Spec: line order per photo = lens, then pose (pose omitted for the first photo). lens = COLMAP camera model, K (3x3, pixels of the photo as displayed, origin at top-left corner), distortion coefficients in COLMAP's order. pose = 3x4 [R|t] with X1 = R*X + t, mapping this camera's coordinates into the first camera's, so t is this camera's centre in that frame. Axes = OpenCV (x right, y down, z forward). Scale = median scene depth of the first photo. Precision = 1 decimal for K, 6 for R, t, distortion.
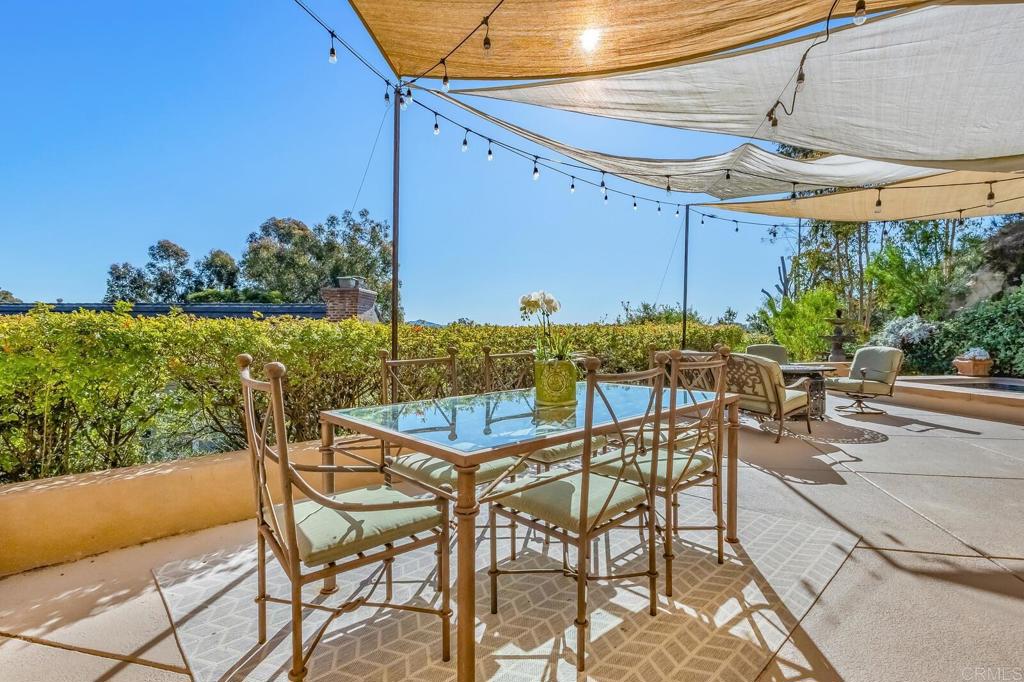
lens RADIAL K [[481.1, 0, 511.0], [0, 481.1, 339.9], [0, 0, 1]] dist [-0.011942, 0.000078]
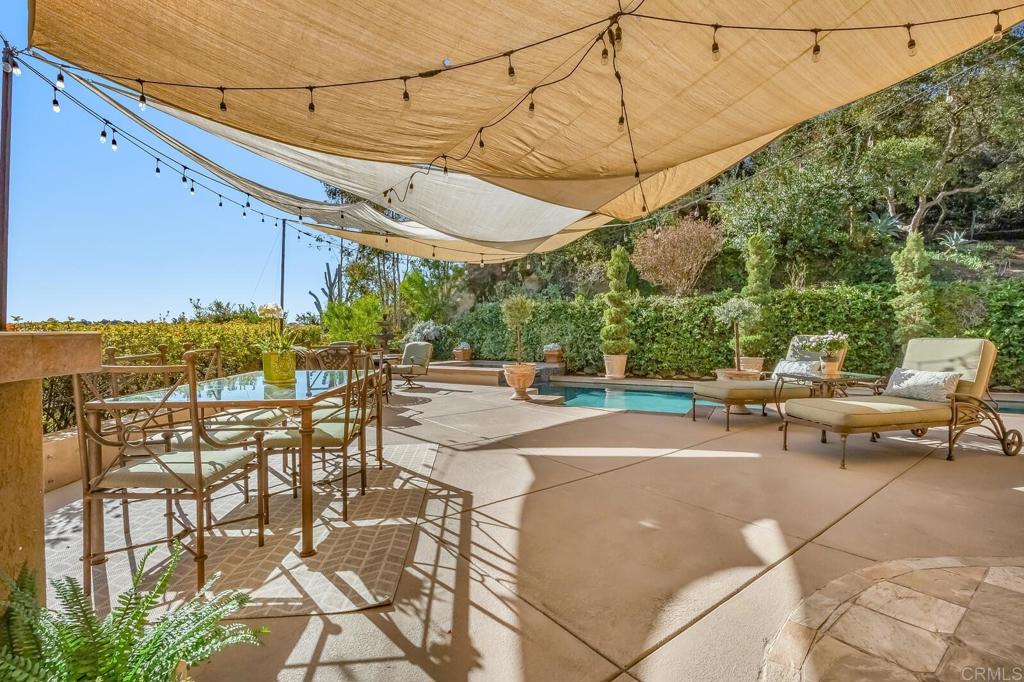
lens RADIAL K [[481.1, 0, 512.0], [0, 481.1, 339.6], [0, 0, 1]] dist [-0.011942, 0.000078]
pose [[0.625726, -0.008986, 0.779991, -0.140673], [0.007955, 0.999955, 0.005139, 0.001226], [-0.780002, 0.002989, 0.625770, -0.100180]]
